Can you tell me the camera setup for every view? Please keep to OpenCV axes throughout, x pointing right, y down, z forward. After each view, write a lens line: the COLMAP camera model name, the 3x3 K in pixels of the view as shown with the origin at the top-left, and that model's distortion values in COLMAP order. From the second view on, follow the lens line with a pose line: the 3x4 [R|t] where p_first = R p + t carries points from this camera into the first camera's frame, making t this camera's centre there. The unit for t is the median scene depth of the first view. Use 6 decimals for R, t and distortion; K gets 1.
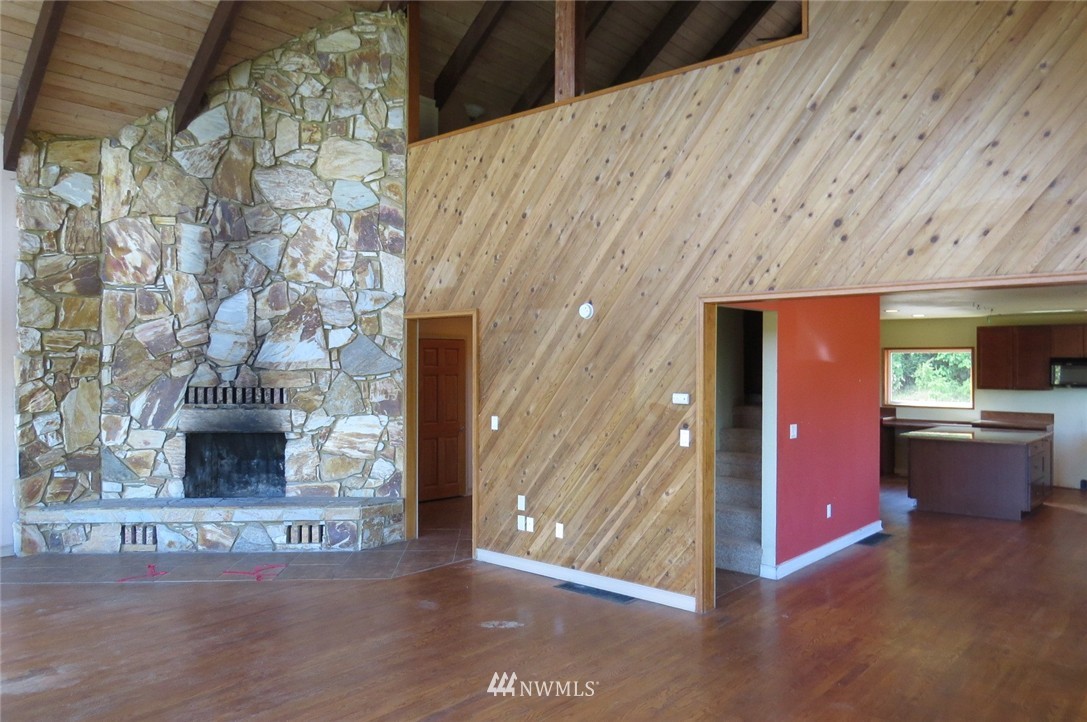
lens RADIAL K [[776.3, 0, 537.7], [0, 776.3, 361.7], [0, 0, 1]] dist [-0.019171, 0.002184]
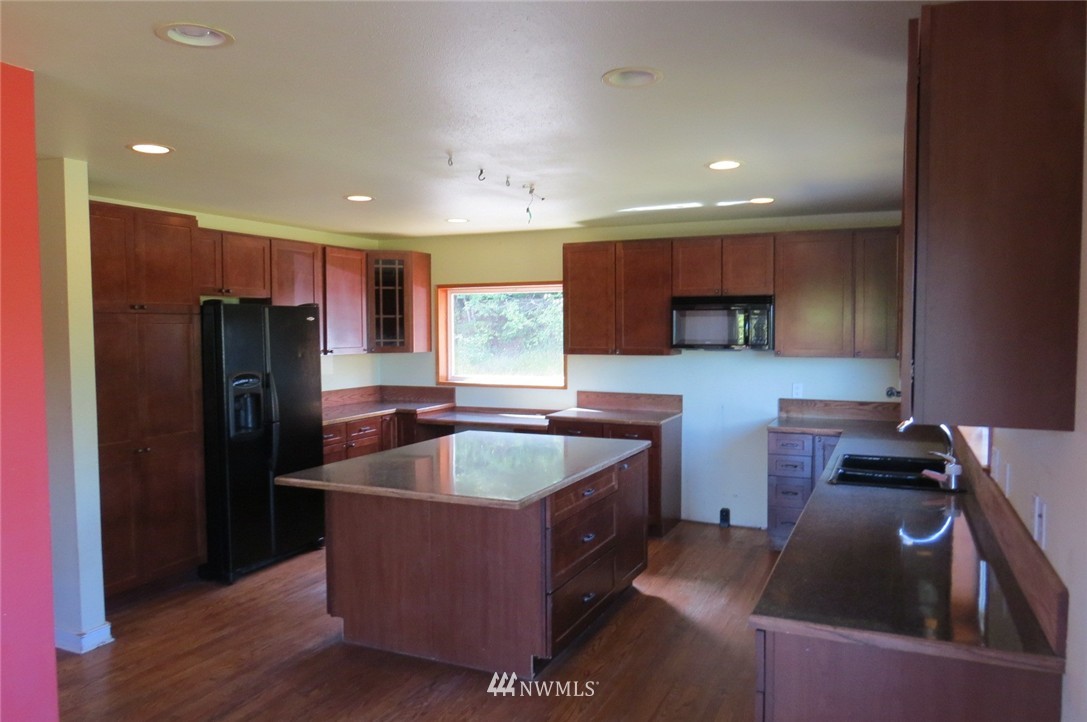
lens RADIAL K [[776.3, 0, 541.9], [0, 776.3, 357.0], [0, 0, 1]] dist [-0.019171, 0.002184]
pose [[0.956419, -0.022519, 0.291129, 0.336081], [0.009988, 0.998961, 0.044458, 0.010187], [-0.291828, -0.039613, 0.955650, 0.398340]]
